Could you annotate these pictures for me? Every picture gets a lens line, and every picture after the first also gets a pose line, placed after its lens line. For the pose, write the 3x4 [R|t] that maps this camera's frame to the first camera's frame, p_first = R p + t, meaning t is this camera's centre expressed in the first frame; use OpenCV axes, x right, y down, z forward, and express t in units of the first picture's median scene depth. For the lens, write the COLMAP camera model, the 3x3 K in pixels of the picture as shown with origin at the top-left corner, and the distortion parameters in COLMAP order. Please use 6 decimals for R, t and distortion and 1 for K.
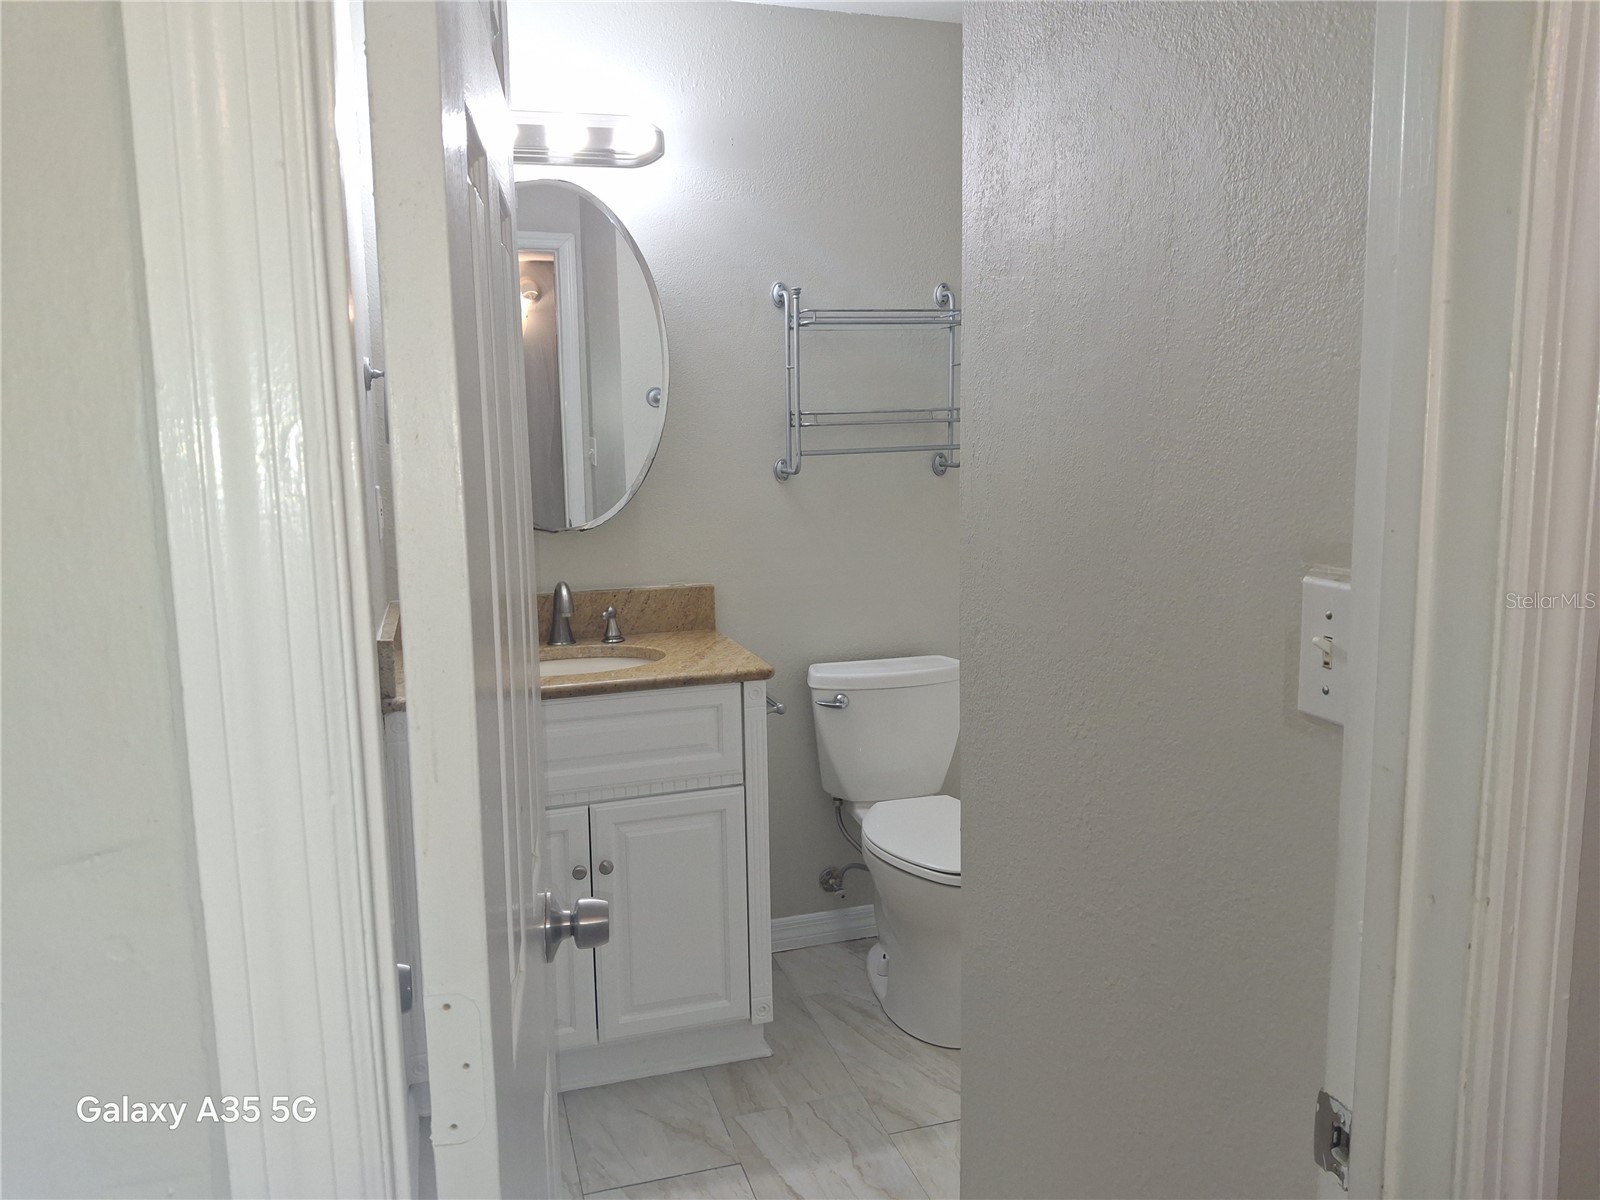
lens RADIAL K [[1173.3, 0, 801.6], [0, 1173.3, 601.9], [0, 0, 1]] dist [0.059842, -0.091630]
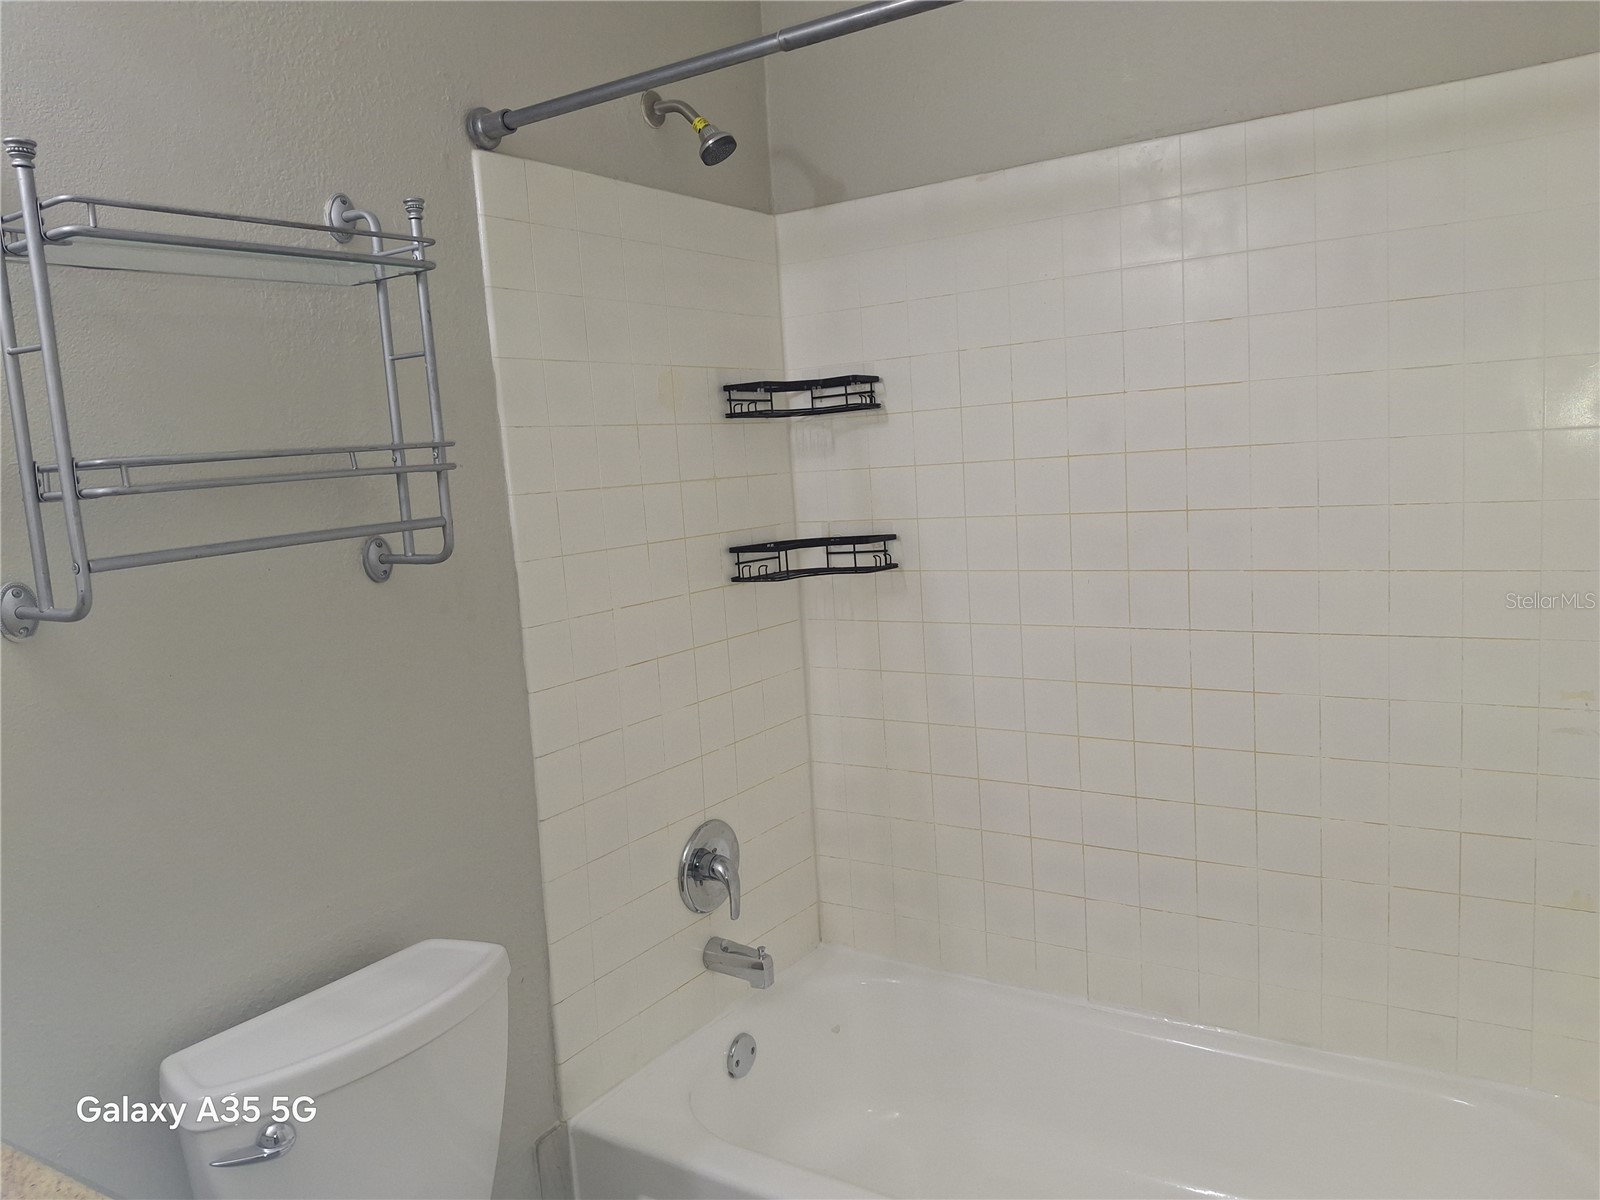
lens RADIAL K [[1173.3, 0, 794.4], [0, 1173.3, 605.9], [0, 0, 1]] dist [0.059842, -0.091630]
pose [[0.753731, -0.118313, 0.646446, -0.078458], [0.149237, 0.988777, 0.006963, -0.079287], [-0.640014, 0.091226, 0.762928, 0.537741]]
